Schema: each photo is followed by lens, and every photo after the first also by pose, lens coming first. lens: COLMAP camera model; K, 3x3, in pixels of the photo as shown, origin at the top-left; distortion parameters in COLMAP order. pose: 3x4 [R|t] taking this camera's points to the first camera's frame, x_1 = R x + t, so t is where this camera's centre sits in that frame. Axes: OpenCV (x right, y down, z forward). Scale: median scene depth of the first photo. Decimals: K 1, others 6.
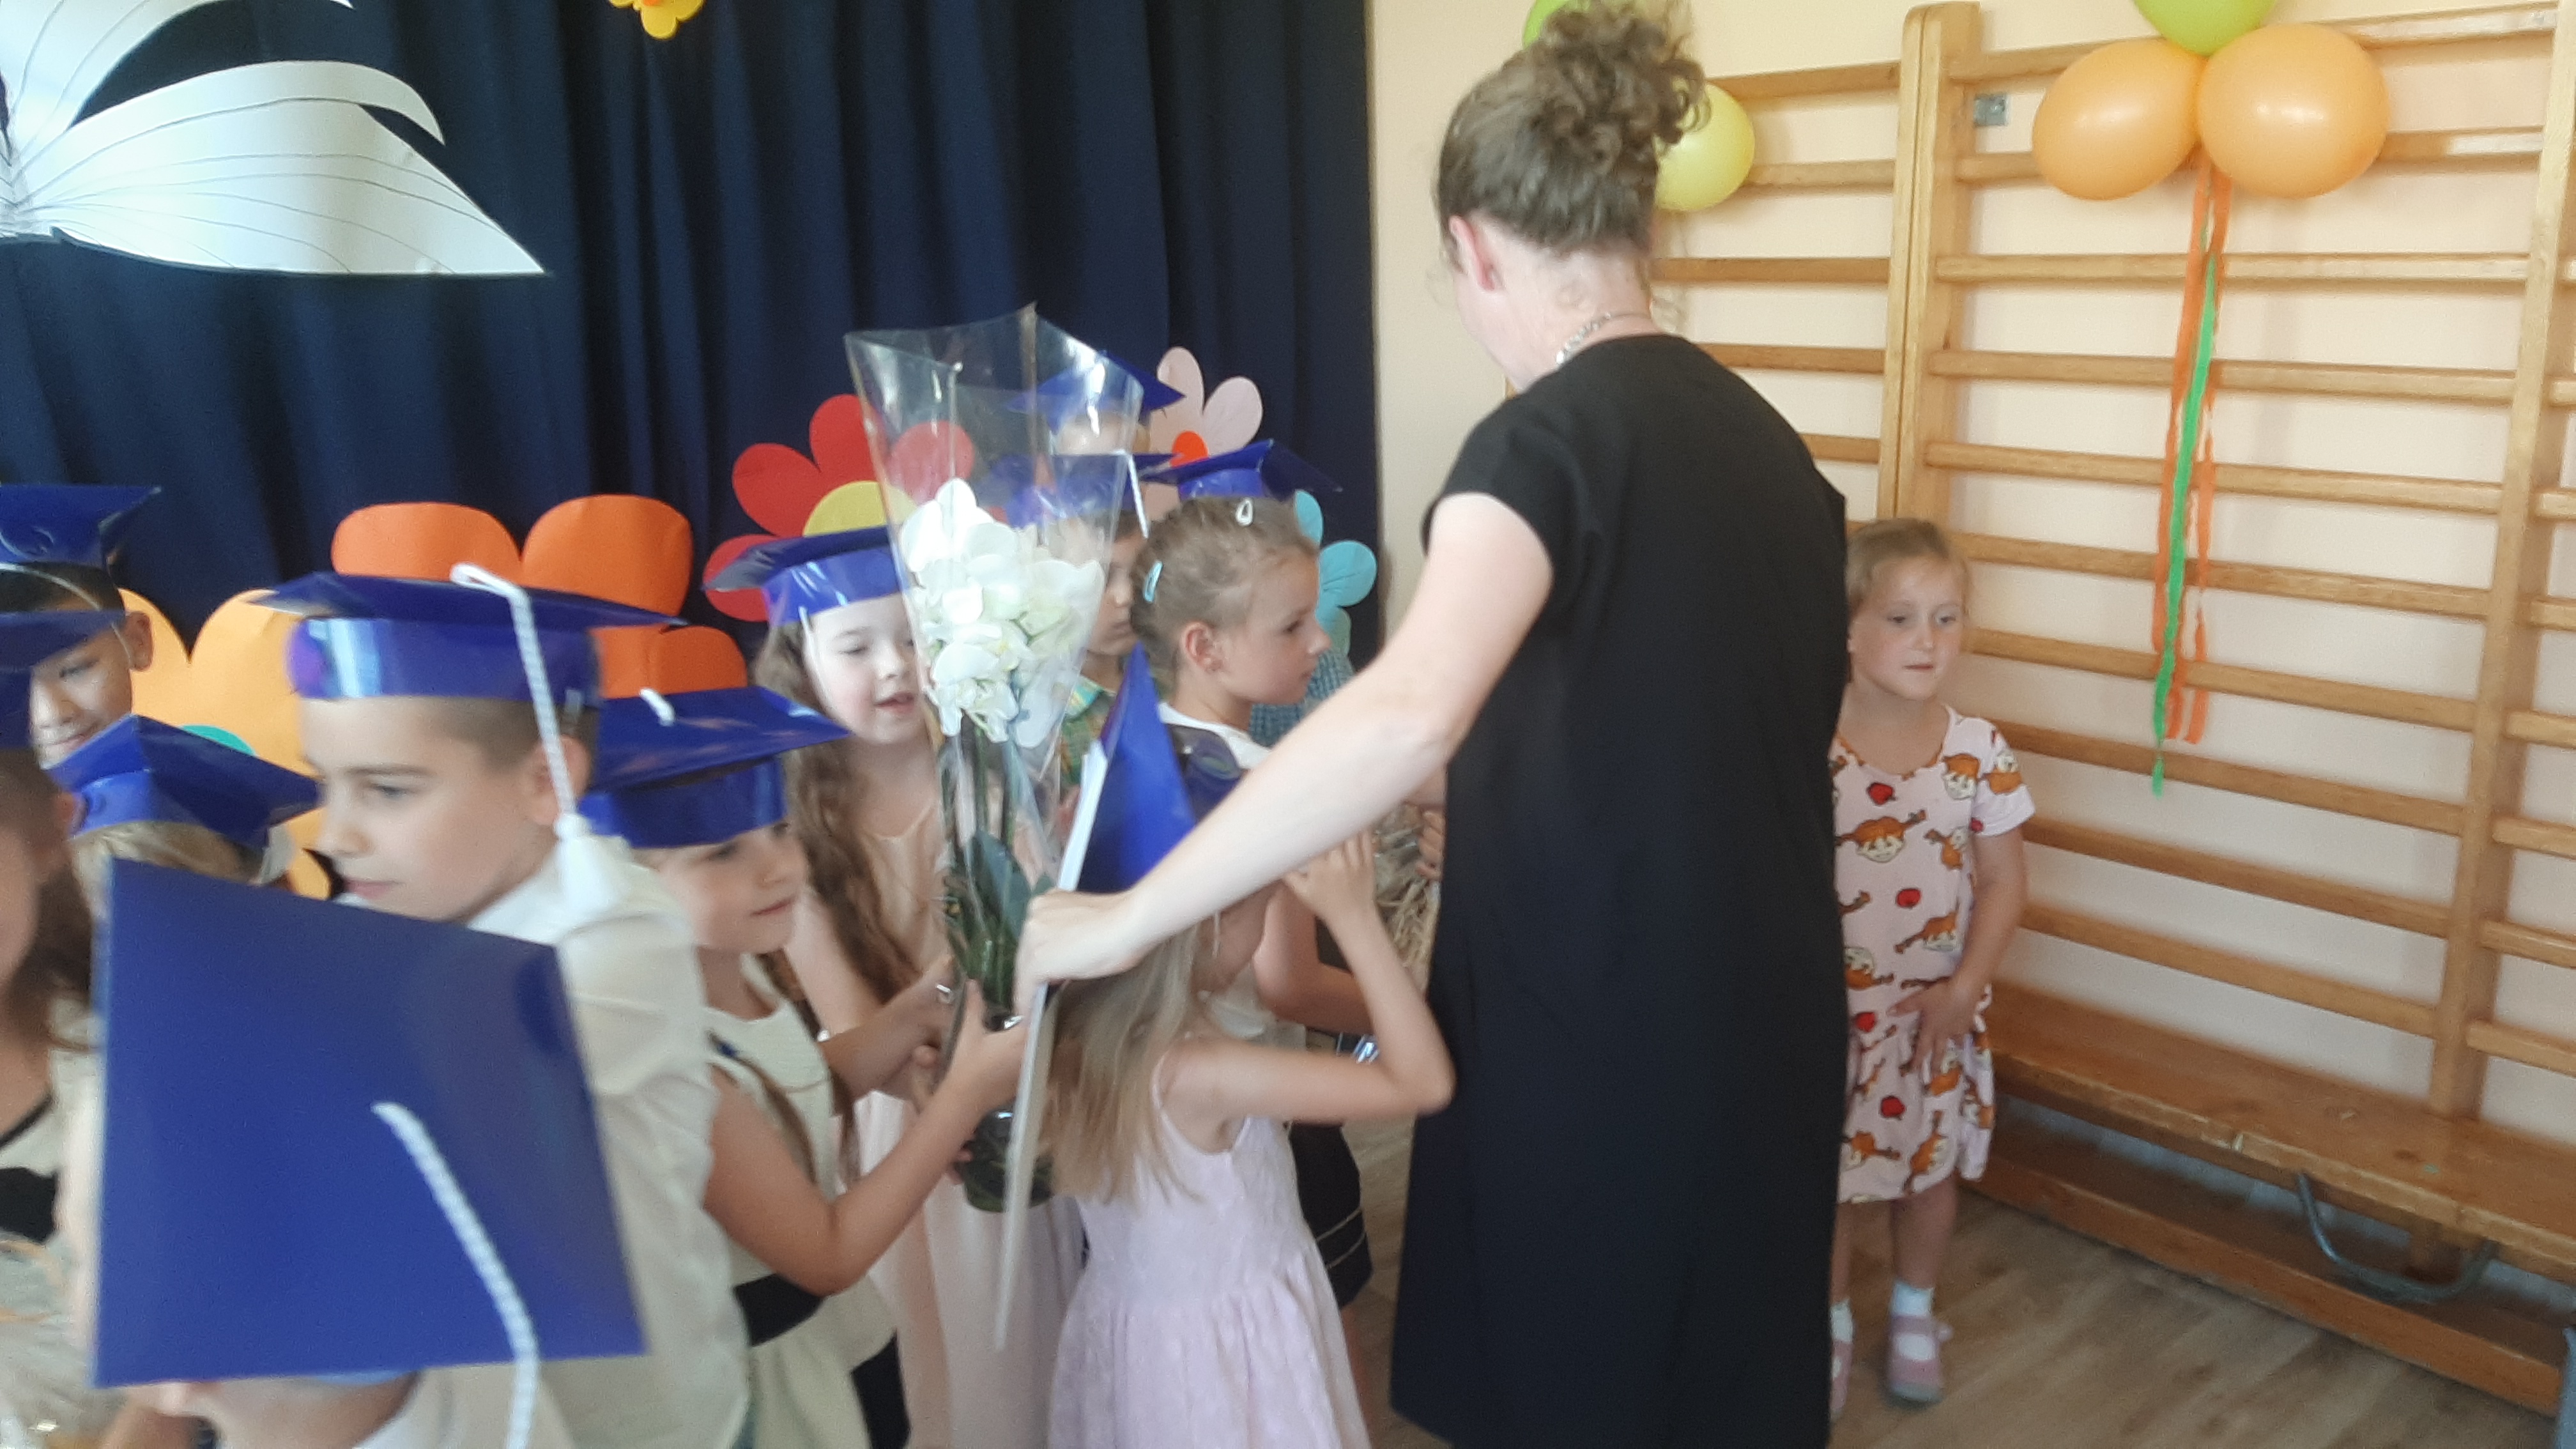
lens RADIAL K [[1992.7, 0, 1335.7], [0, 1992.7, 699.8], [0, 0, 1]] dist [0.032801, -0.067985]
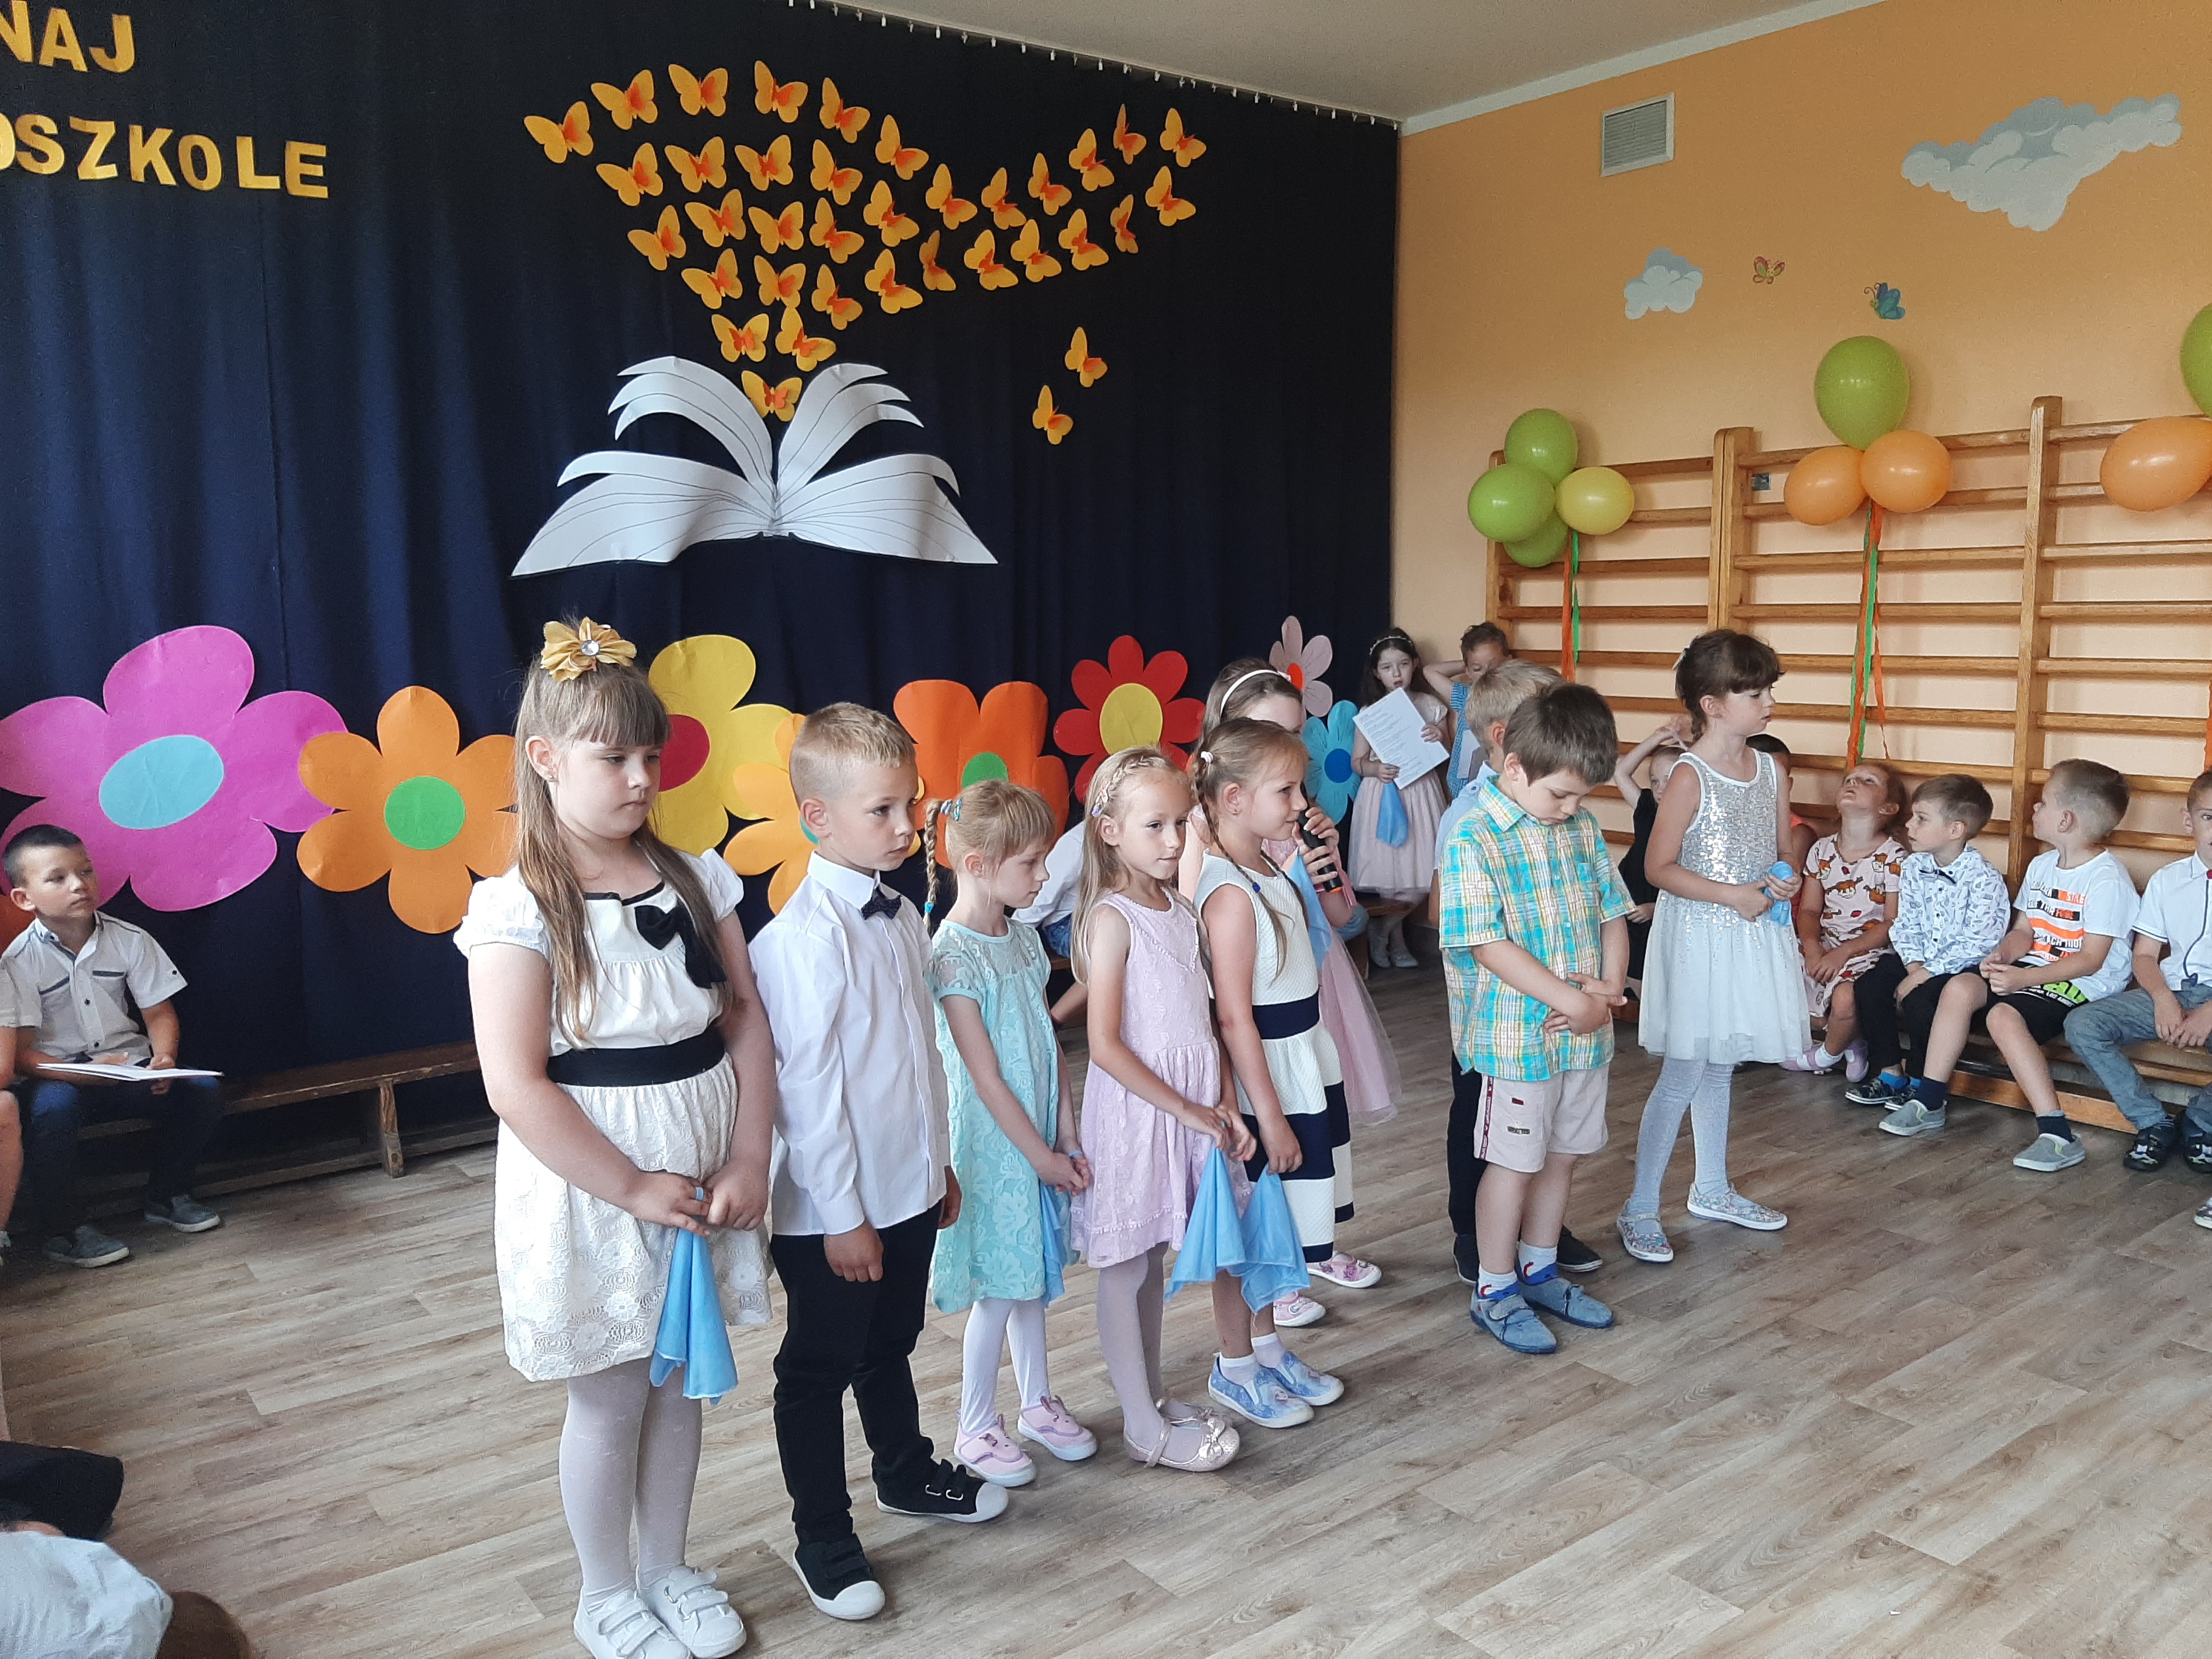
lens RADIAL K [[1730.9, 0, 1145.5], [0, 1730.9, 817.3], [0, 0, 1]] dist [0.048733, -0.092904]
pose [[0.999584, 0.010781, -0.026736, -0.236133], [-0.013549, 0.994315, -0.105616, 0.229925], [0.025445, 0.105934, 0.994048, -0.702396]]
